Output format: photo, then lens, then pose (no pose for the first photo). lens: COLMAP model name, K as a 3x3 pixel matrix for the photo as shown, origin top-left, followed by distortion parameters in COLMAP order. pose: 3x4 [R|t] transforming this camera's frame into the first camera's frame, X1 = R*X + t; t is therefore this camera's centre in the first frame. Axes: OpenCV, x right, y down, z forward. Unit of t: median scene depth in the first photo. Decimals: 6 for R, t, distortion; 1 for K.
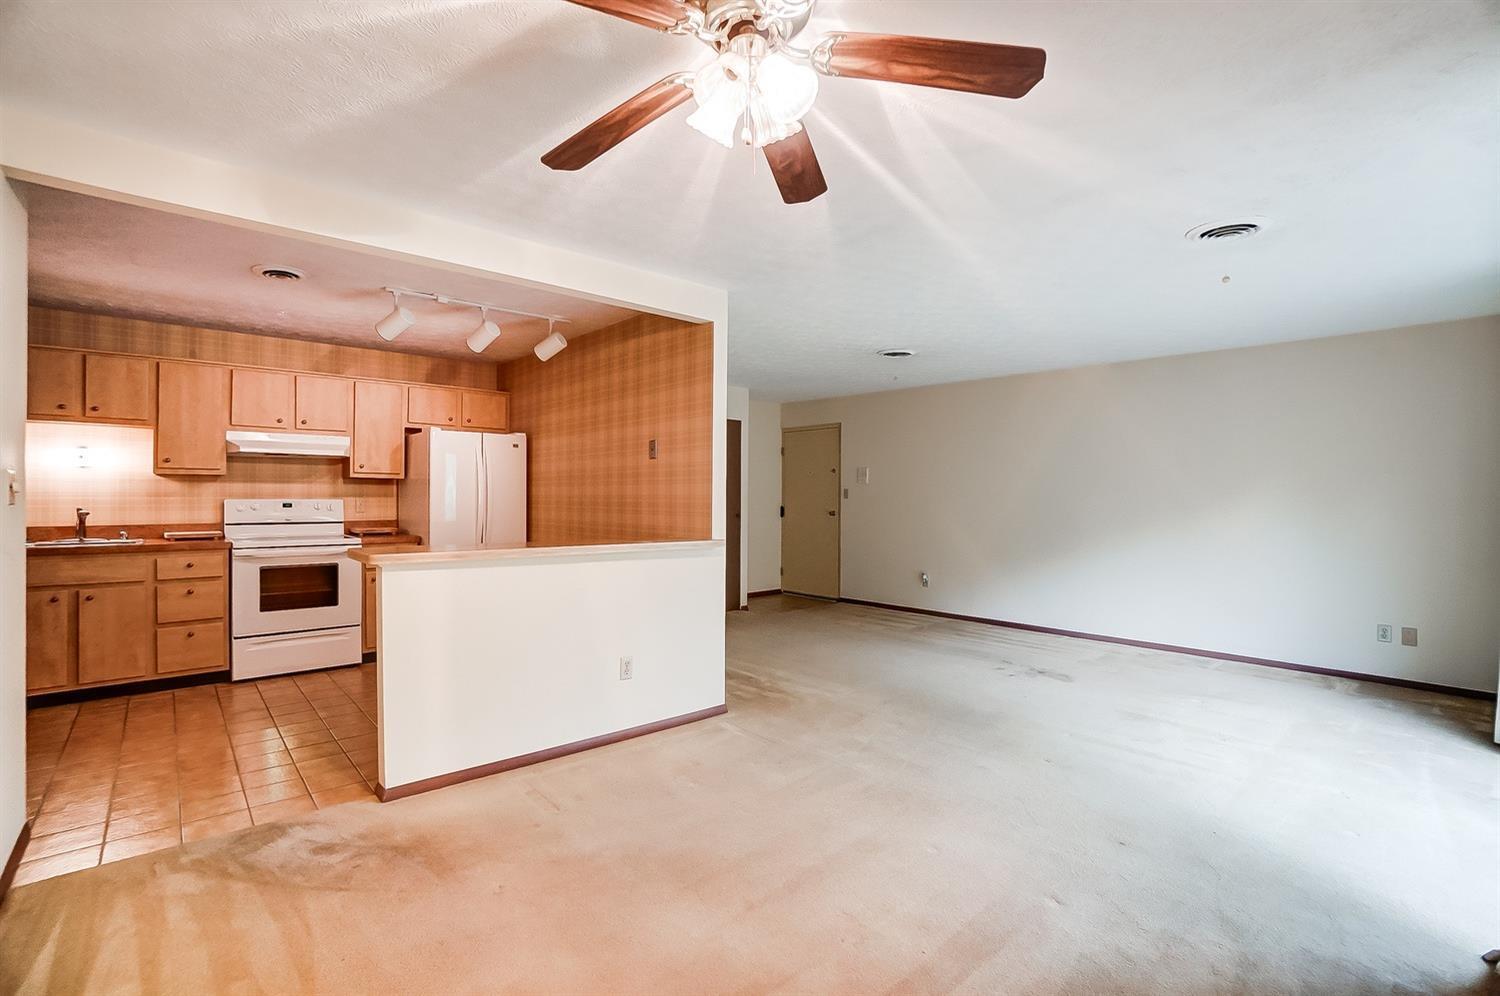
lens RADIAL K [[676.9, 0, 743.2], [0, 676.9, 499.4], [0, 0, 1]] dist [-0.061754, 0.023135]
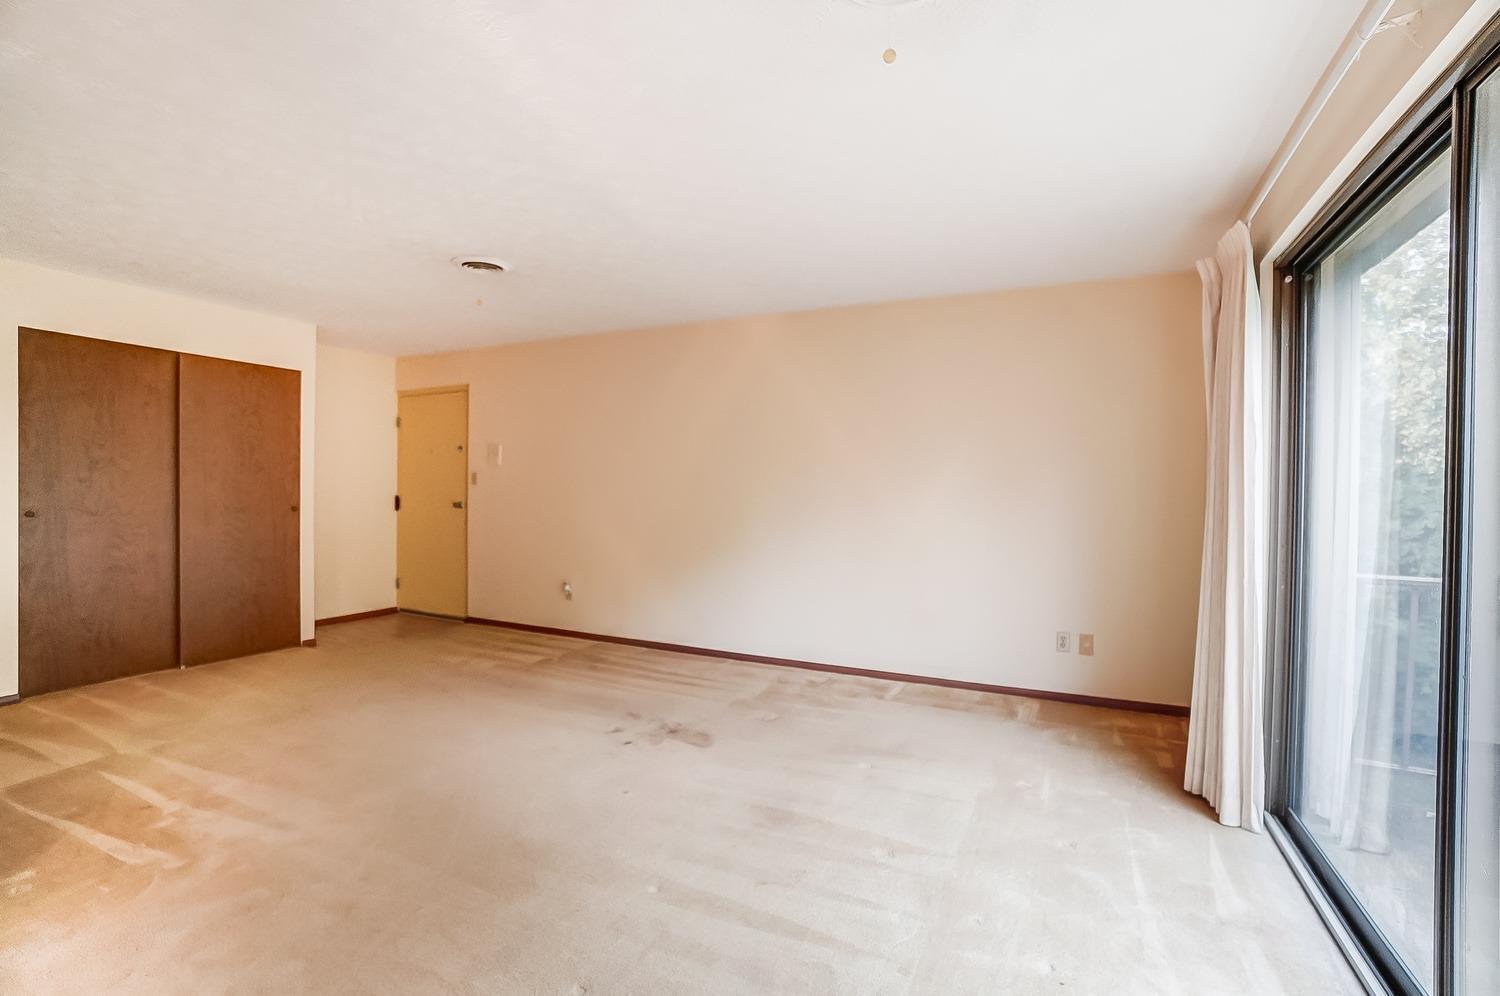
lens RADIAL K [[676.9, 0, 743.2], [0, 676.9, 499.4], [0, 0, 1]] dist [-0.061754, 0.023135]
pose [[0.928783, -0.004817, 0.370592, 0.259606], [-0.000197, 0.999909, 0.013489, 0.007593], [-0.370623, -0.012601, 0.928698, 0.328105]]
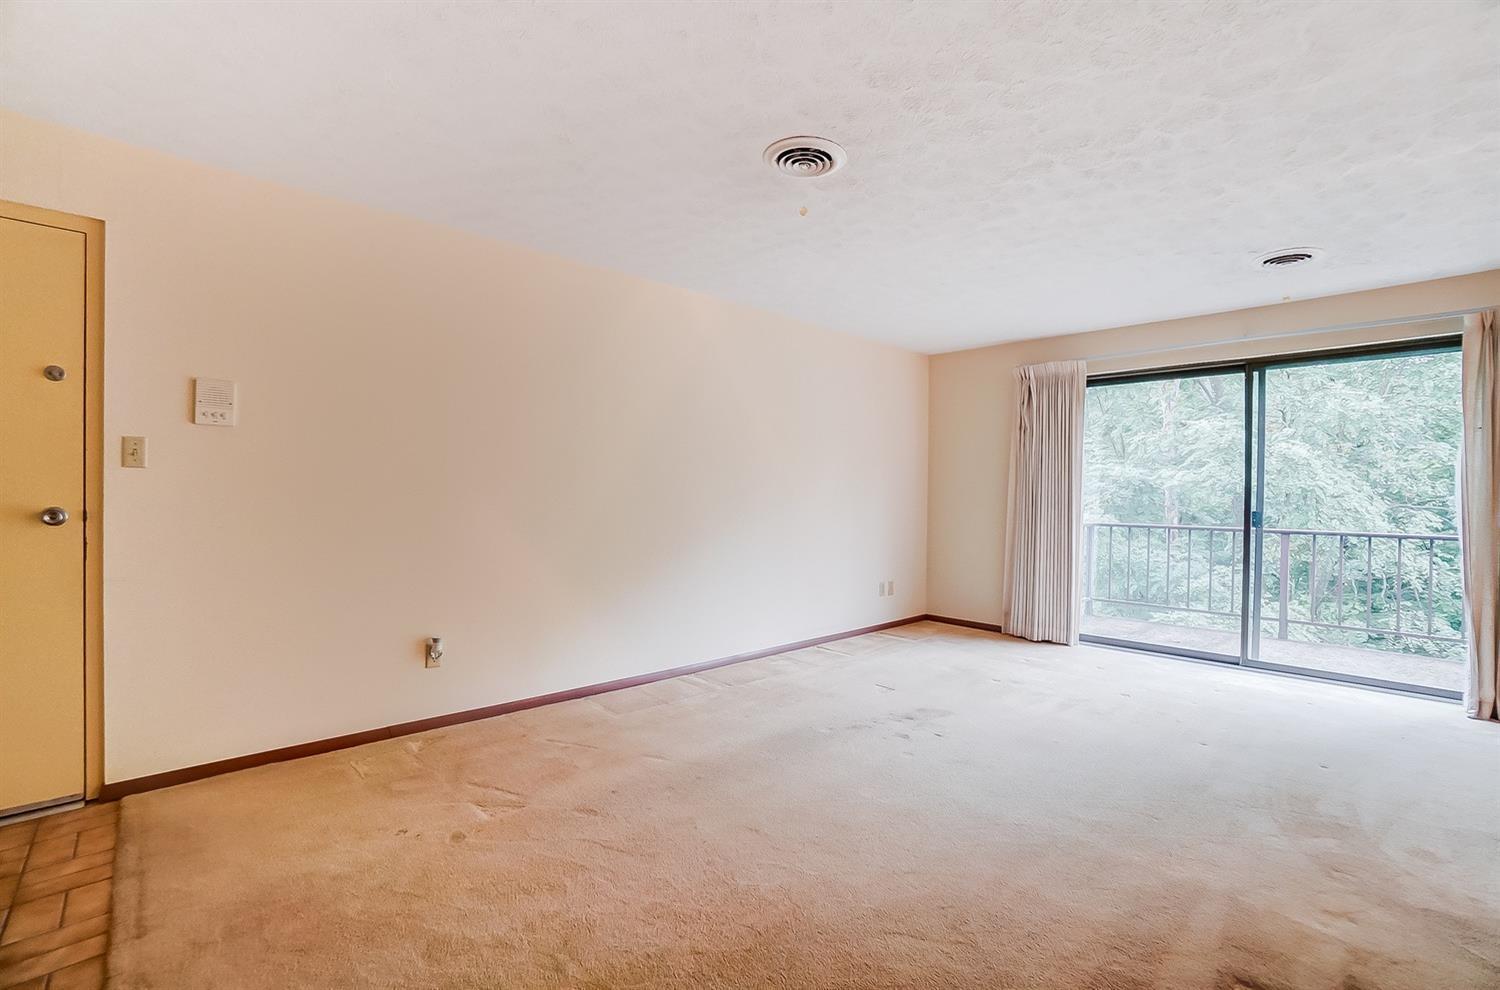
lens RADIAL K [[676.9, 0, 743.2], [0, 676.9, 496.4], [0, 0, 1]] dist [-0.061754, 0.023135]
pose [[-0.019912, -0.017106, 0.999655, -0.276391], [-0.006576, 0.999834, 0.016978, 0.008289], [-0.999780, -0.006235, -0.020021, 1.214606]]
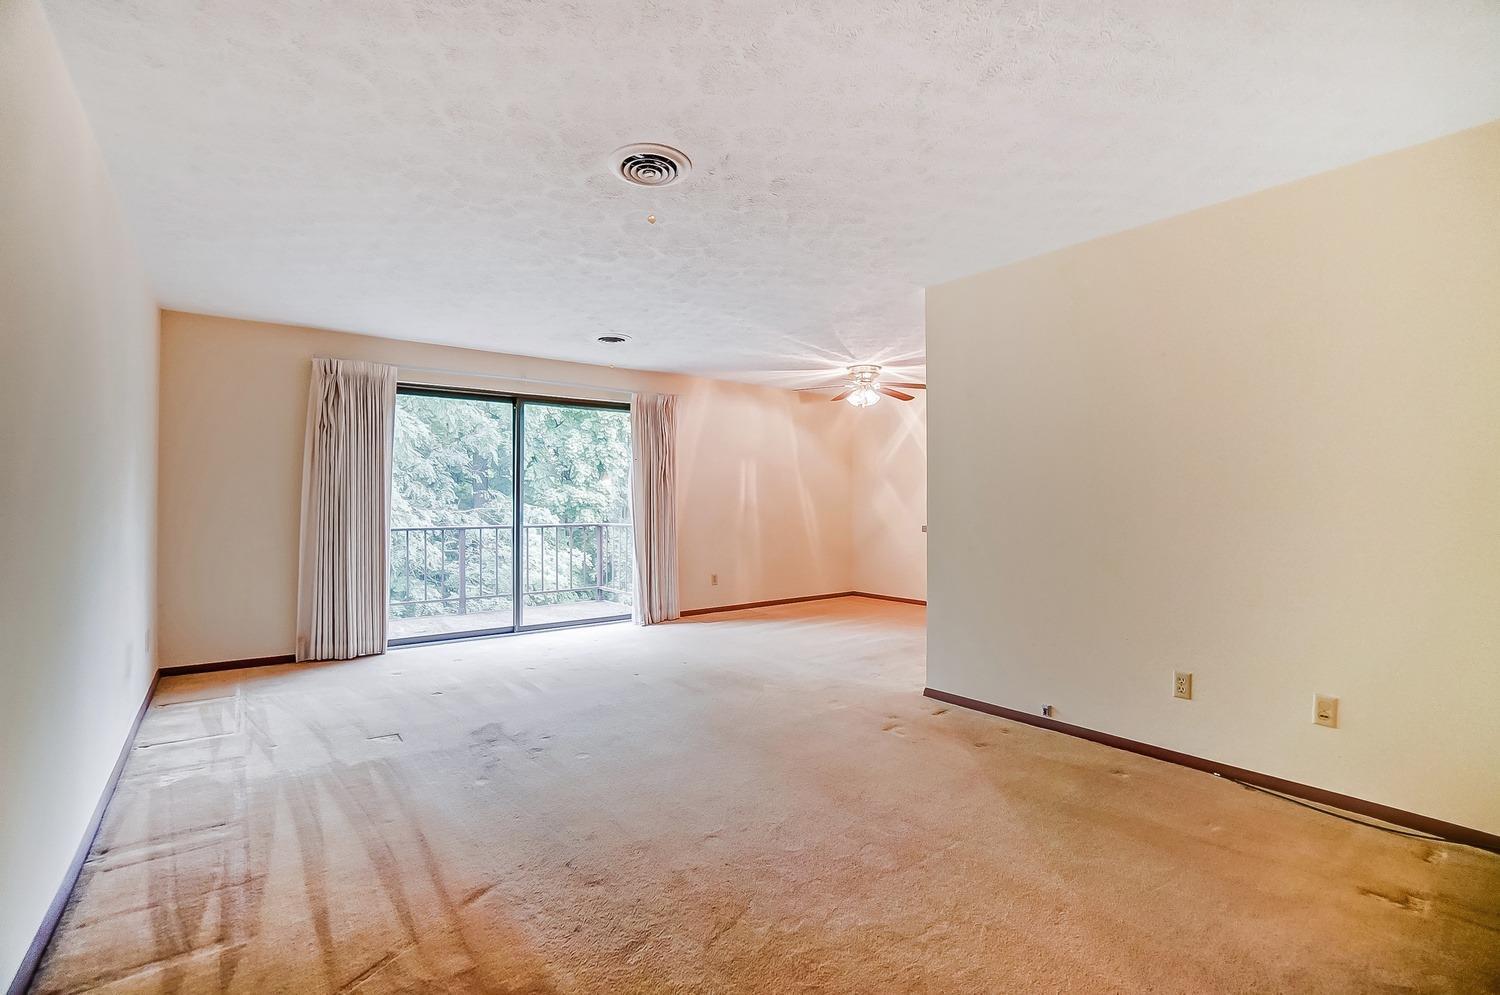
lens RADIAL K [[676.9, 0, 743.2], [0, 676.9, 498.9], [0, 0, 1]] dist [-0.061754, 0.023135]
pose [[-0.997279, -0.009319, 0.073134, 0.145894], [-0.009078, 0.999952, 0.003618, 0.009147], [-0.073164, 0.002945, -0.997316, 1.681668]]
